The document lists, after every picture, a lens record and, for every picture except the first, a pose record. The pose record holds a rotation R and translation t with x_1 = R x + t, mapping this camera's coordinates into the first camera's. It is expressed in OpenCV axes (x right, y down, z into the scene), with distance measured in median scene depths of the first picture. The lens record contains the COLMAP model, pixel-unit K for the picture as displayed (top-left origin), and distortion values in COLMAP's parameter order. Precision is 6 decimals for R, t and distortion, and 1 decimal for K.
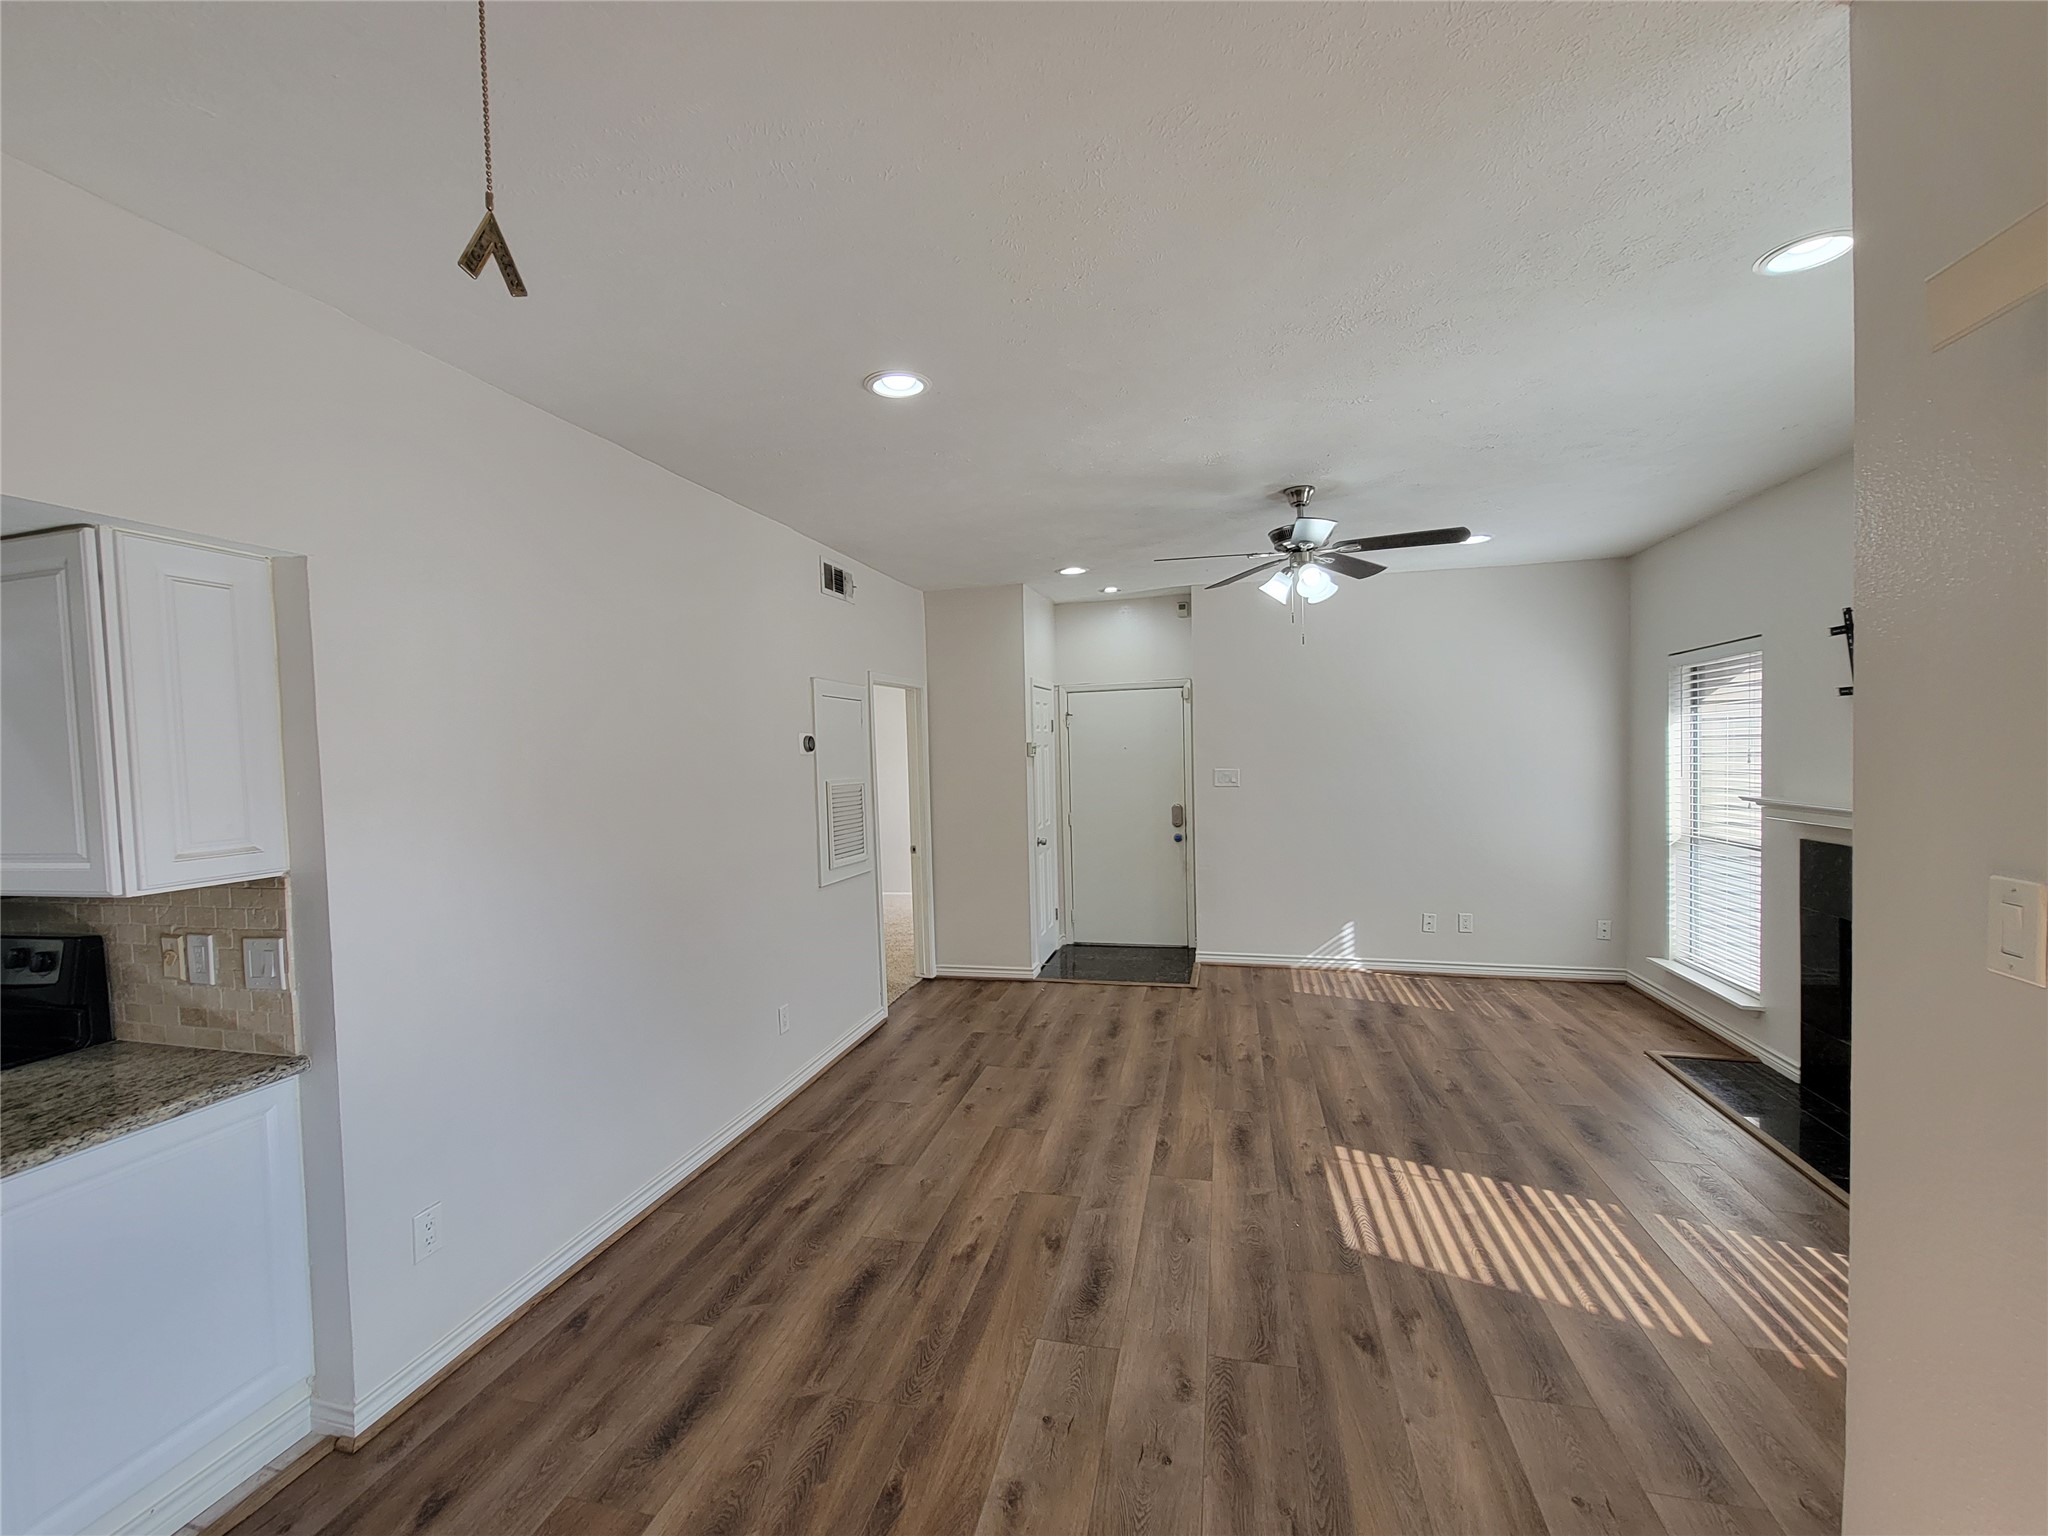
lens RADIAL K [[829.8, 0, 1017.6], [0, 829.8, 778.3], [0, 0, 1]] dist [-0.002049, -0.000227]
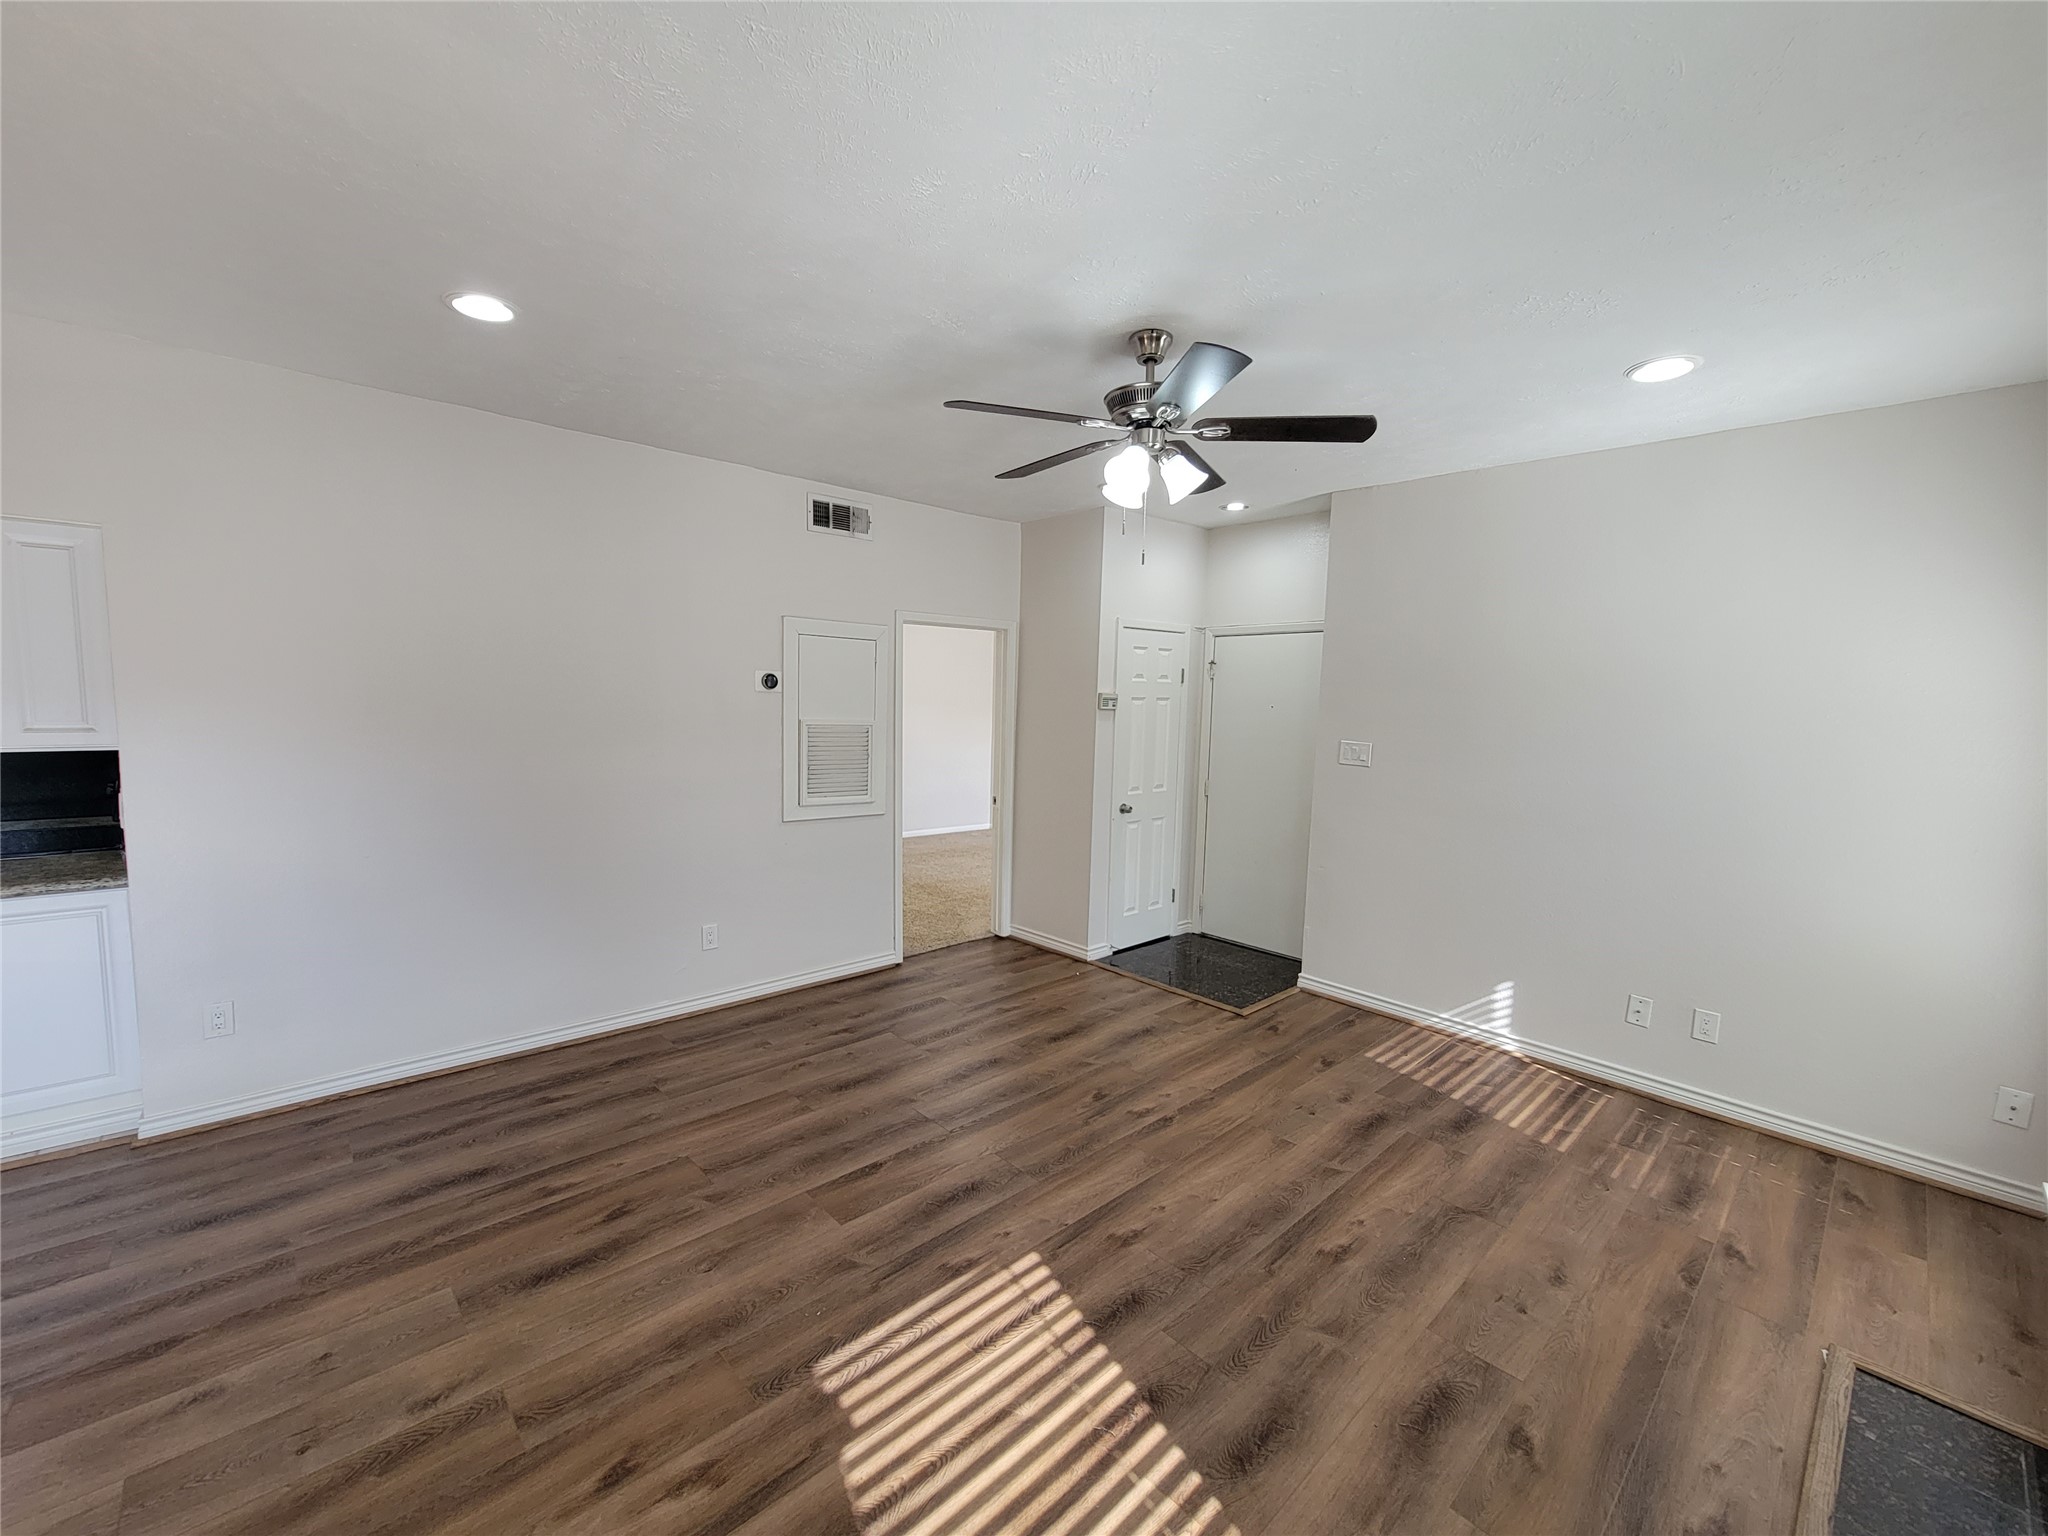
lens RADIAL K [[829.8, 0, 1017.6], [0, 829.8, 778.3], [0, 0, 1]] dist [-0.002049, -0.000227]
pose [[0.835222, 0.100623, -0.540628, 0.691108], [-0.067292, 0.994430, 0.081125, -0.031039], [0.545780, -0.031378, 0.837341, 0.370066]]
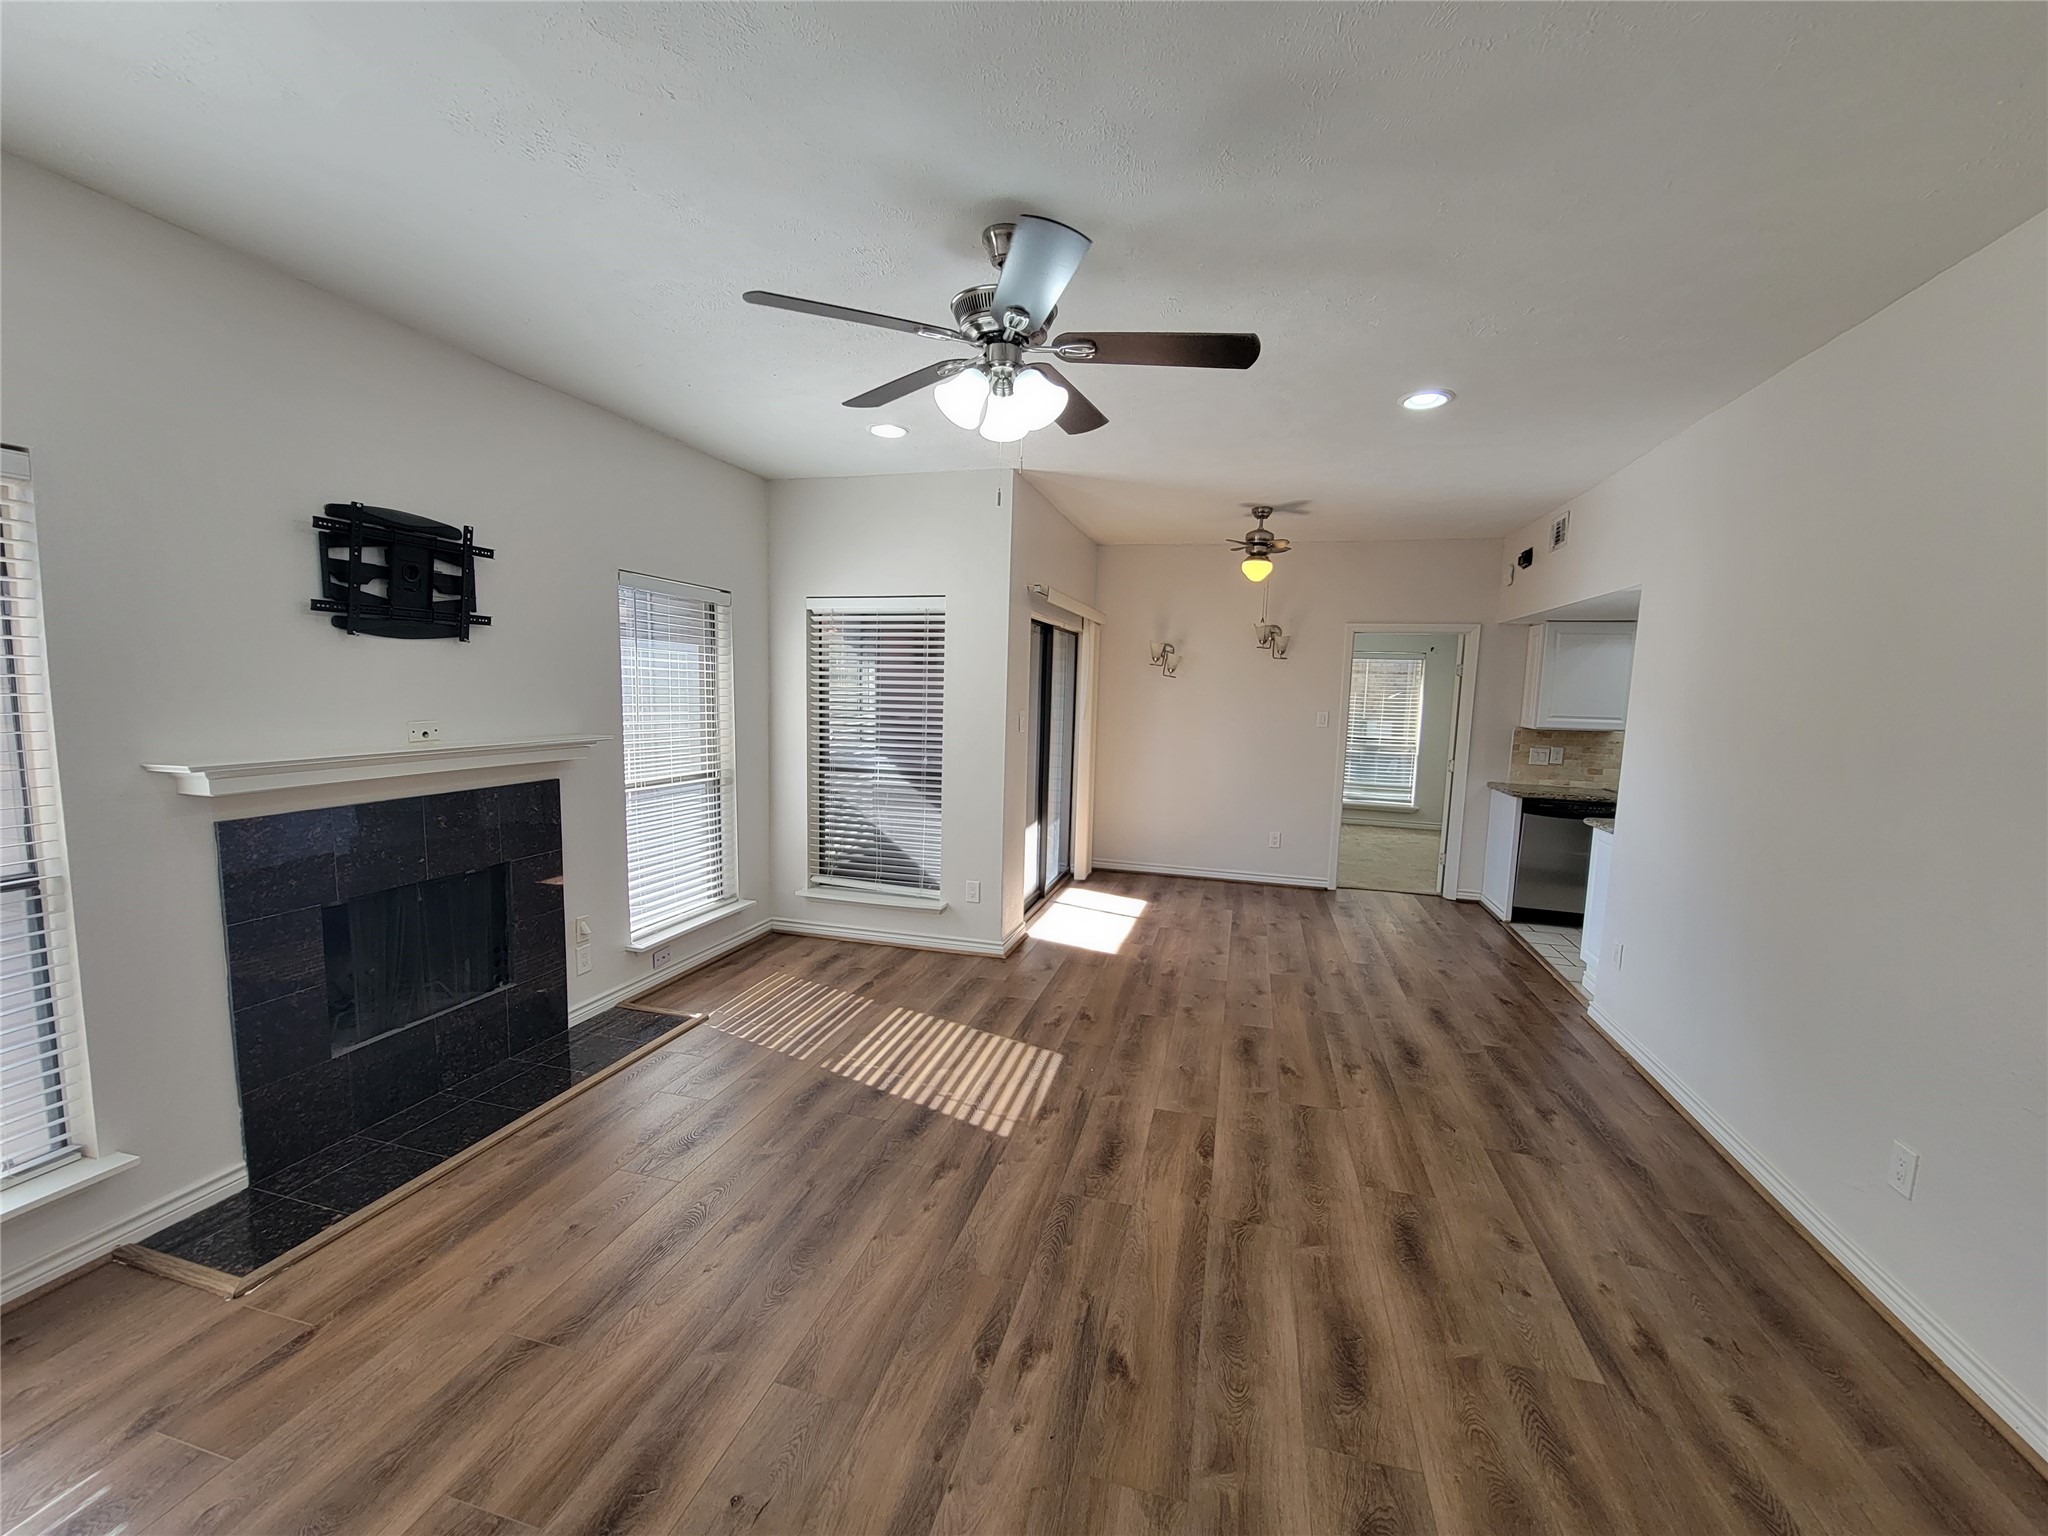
lens RADIAL K [[832.7, 0, 1021.1], [0, 832.7, 779.3], [0, 0, 1]] dist [-0.002627, -0.000515]
pose [[-0.999811, -0.000512, 0.019419, 0.334263], [0.002330, 0.989274, 0.146051, -0.054417], [-0.019285, 0.146069, -0.989086, 1.723422]]
